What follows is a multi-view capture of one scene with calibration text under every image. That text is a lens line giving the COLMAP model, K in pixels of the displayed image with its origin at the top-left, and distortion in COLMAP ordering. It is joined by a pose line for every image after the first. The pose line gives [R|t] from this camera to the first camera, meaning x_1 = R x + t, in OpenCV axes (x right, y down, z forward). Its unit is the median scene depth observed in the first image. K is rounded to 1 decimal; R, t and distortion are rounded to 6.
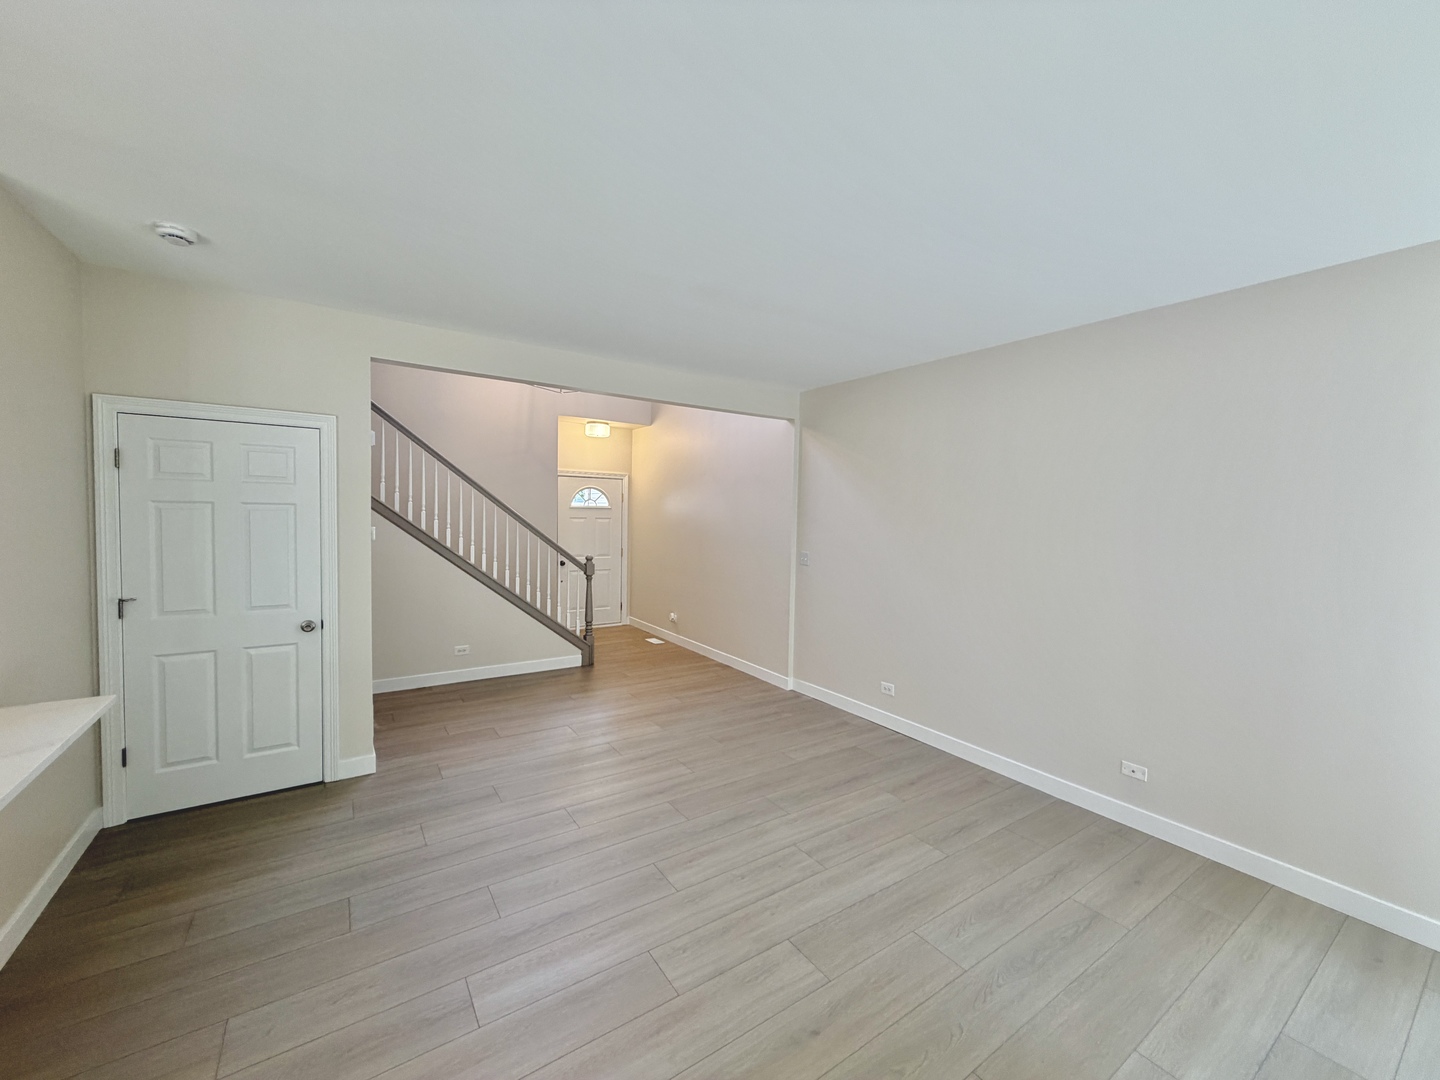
lens RADIAL K [[582.7, 0, 714.6], [0, 582.7, 540.0], [0, 0, 1]] dist [-0.002828, -0.000594]
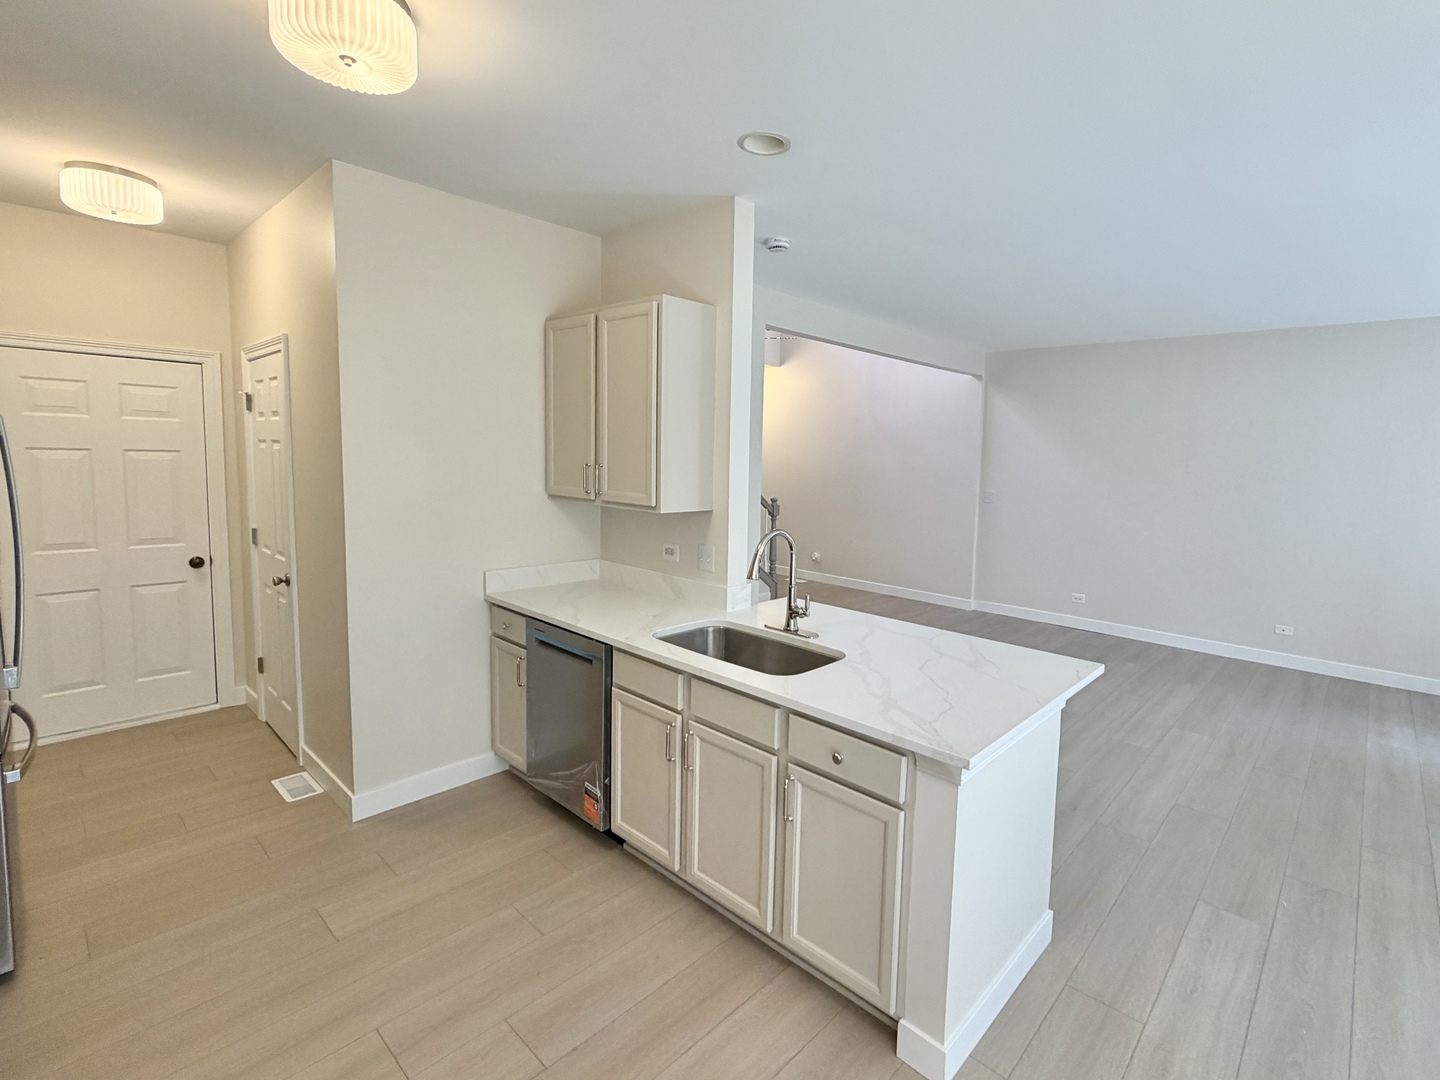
lens RADIAL K [[677.8, 0, 823.6], [0, 677.8, 514.6], [0, 0, 1]] dist [-0.000832, 0.000165]
pose [[0.961376, -0.019508, 0.274545, -0.521660], [0.006026, 0.998738, 0.049865, -0.002223], [-0.275171, -0.046285, 0.960281, -0.206610]]
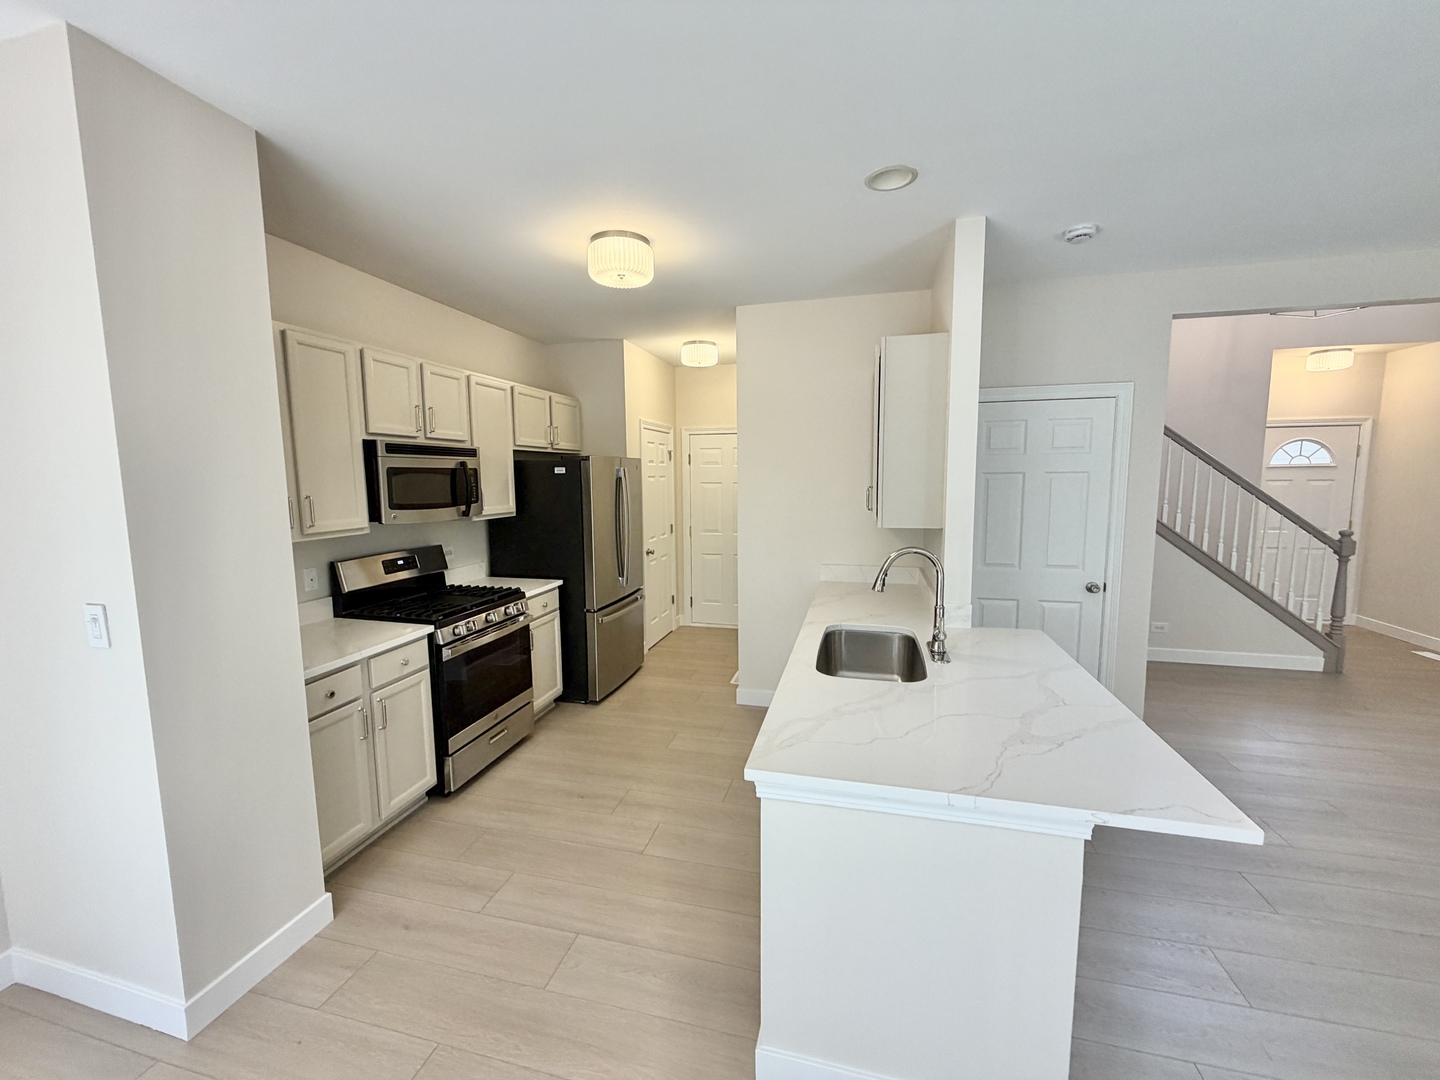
lens RADIAL K [[582.7, 0, 714.6], [0, 582.7, 540.0], [0, 0, 1]] dist [-0.002828, -0.000594]
pose [[0.658254, 0.054503, -0.750820, -0.213150], [-0.010722, 0.997953, 0.063042, 0.001595], [0.752720, -0.033448, 0.657491, -0.125399]]
